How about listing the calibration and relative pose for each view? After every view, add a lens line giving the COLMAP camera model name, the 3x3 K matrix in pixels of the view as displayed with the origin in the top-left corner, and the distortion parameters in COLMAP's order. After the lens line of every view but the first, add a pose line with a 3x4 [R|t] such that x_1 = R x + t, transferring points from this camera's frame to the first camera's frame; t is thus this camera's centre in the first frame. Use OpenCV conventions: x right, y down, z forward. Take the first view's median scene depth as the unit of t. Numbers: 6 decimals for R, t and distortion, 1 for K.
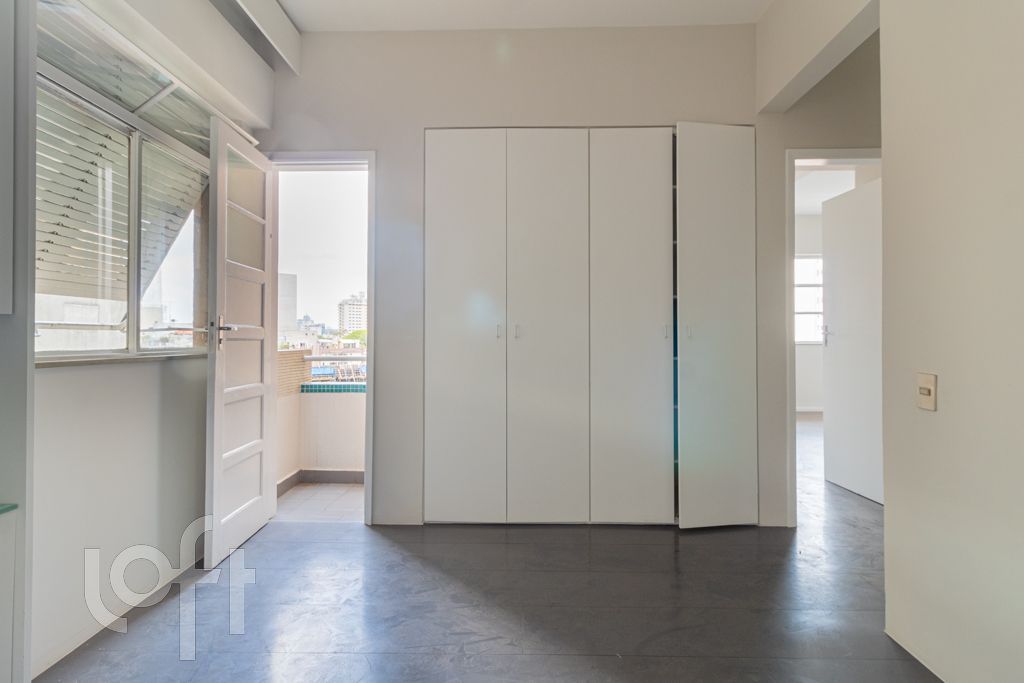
lens RADIAL K [[477.6, 0, 511.1], [0, 477.6, 334.3], [0, 0, 1]] dist [0.005873, -0.000643]
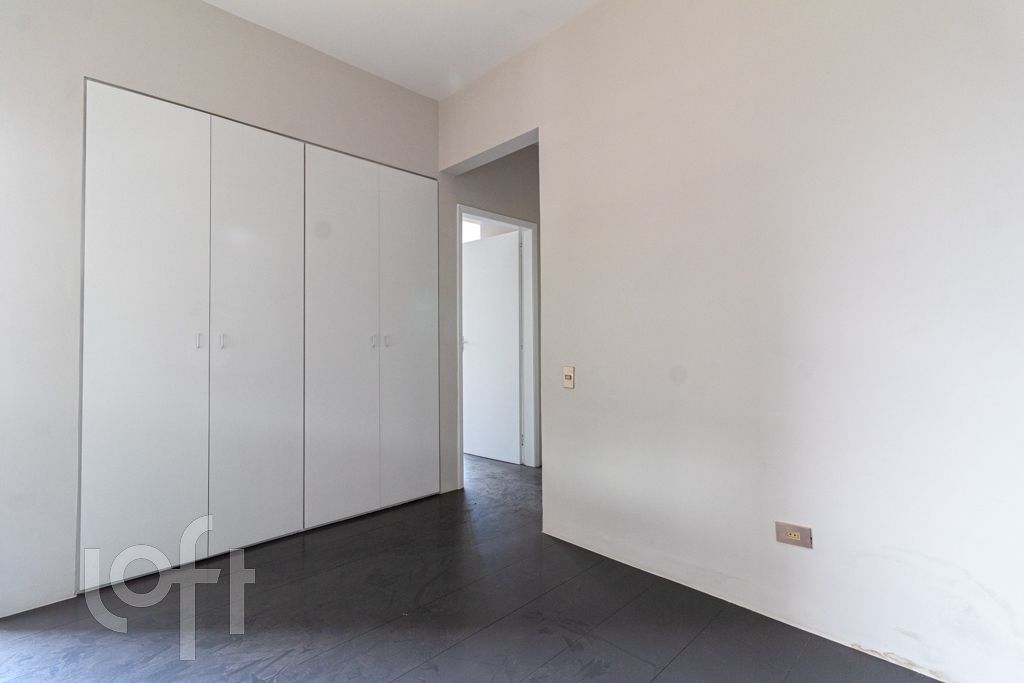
lens RADIAL K [[477.6, 0, 483.4], [0, 477.6, 337.2], [0, 0, 1]] dist [0.005873, -0.000643]
pose [[0.715288, 0.006787, 0.698797, -0.295303], [0.002462, 0.999922, -0.012232, -0.000722], [-0.698825, 0.010470, 0.715216, 0.005441]]
